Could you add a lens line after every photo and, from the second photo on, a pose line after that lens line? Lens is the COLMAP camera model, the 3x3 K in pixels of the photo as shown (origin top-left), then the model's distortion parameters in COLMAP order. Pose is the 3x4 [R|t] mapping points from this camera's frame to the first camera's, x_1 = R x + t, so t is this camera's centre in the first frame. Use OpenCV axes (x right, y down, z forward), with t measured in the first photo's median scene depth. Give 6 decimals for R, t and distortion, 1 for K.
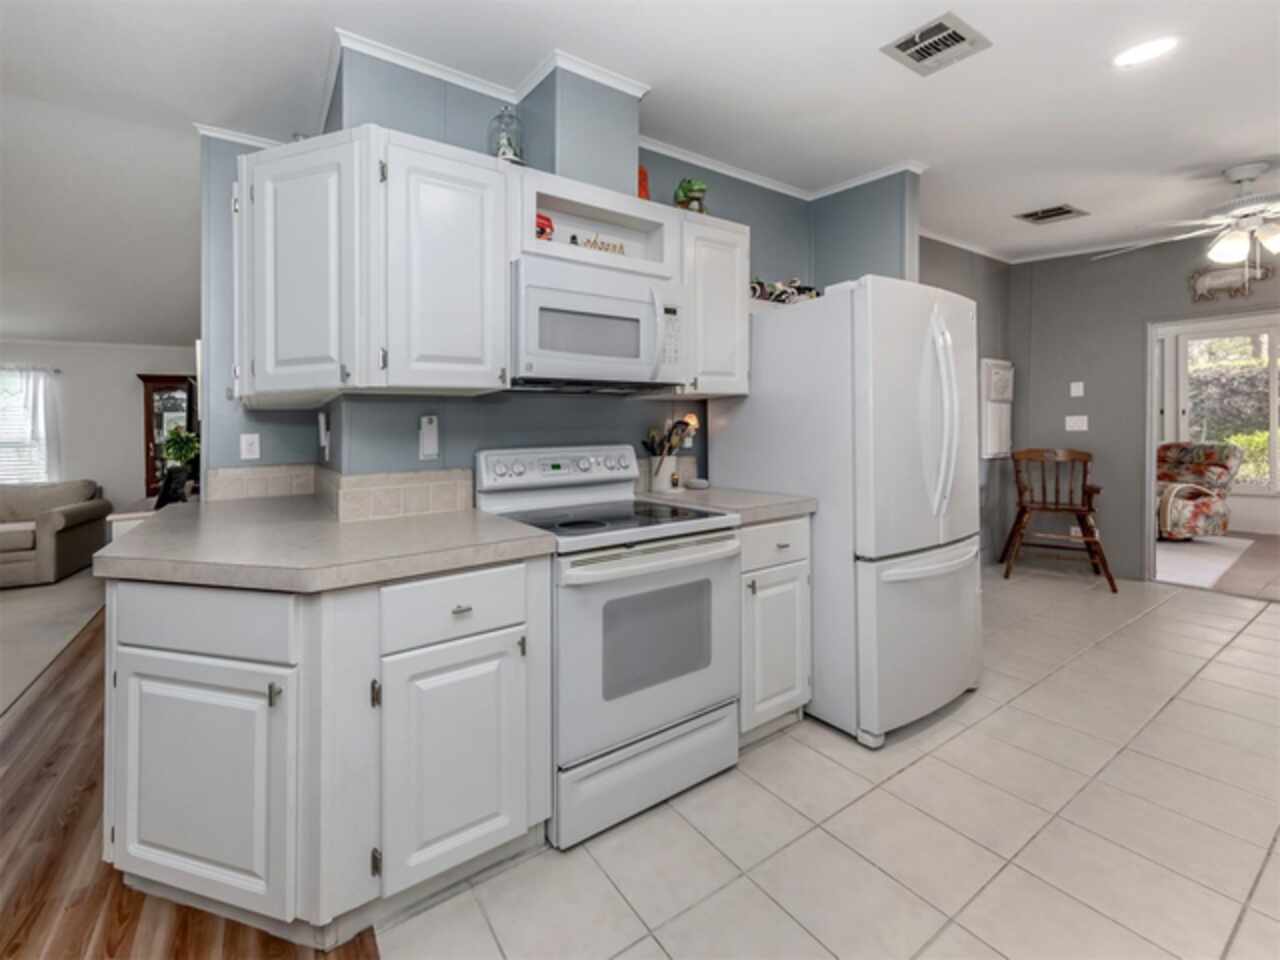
lens RADIAL K [[489.1, 0, 536.2], [0, 489.1, 436.3], [0, 0, 1]] dist [-0.000149, -0.000248]
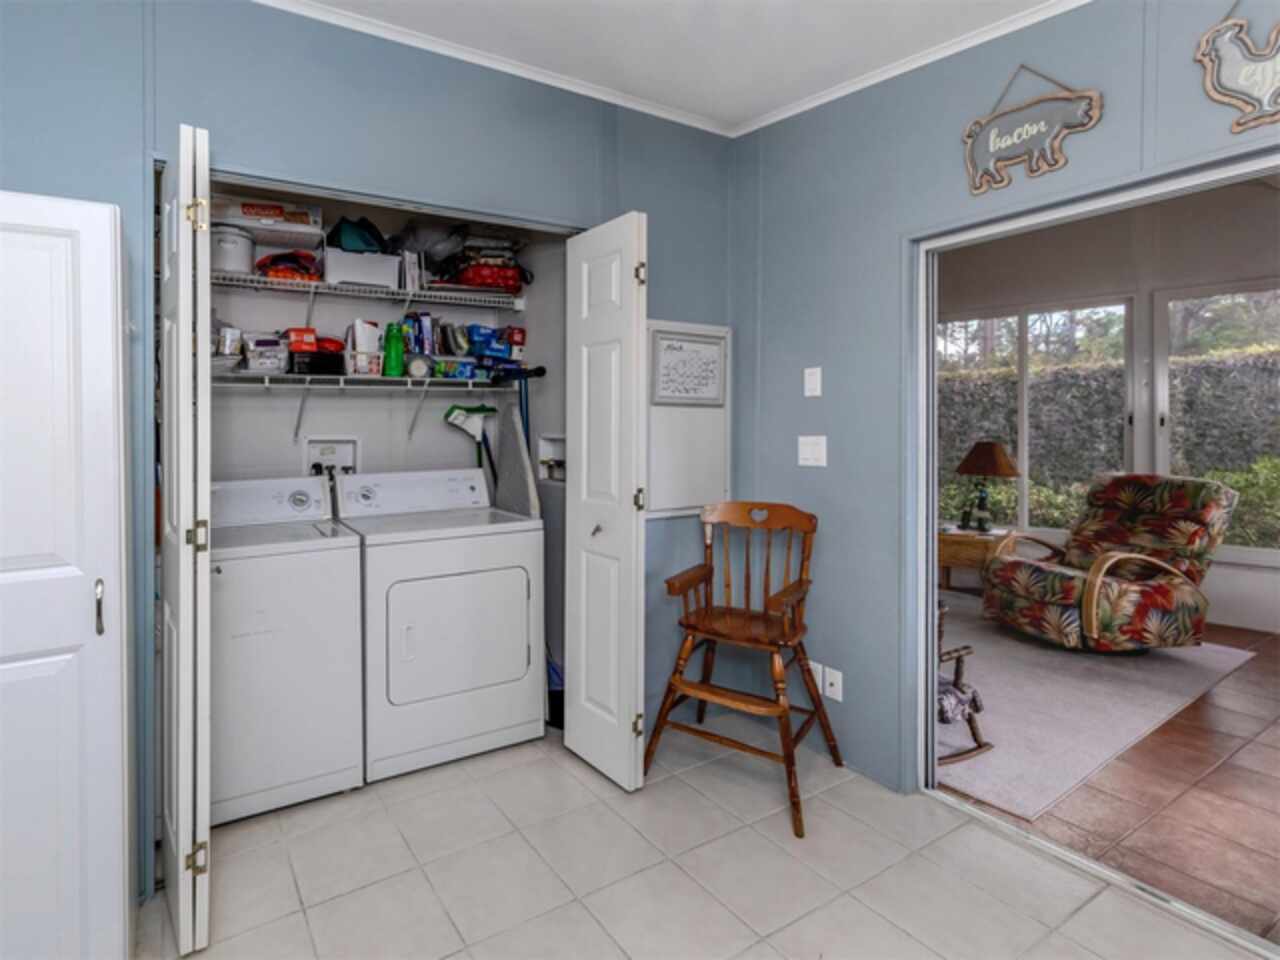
lens RADIAL K [[583.9, 0, 636.2], [0, 583.9, 428.2], [0, 0, 1]] dist [0.001949, 0.000688]
pose [[0.999668, 0.009570, 0.023927, 0.756442], [-0.009533, 0.999953, -0.001636, -0.038462], [-0.023941, 0.001408, 0.999712, 0.348980]]
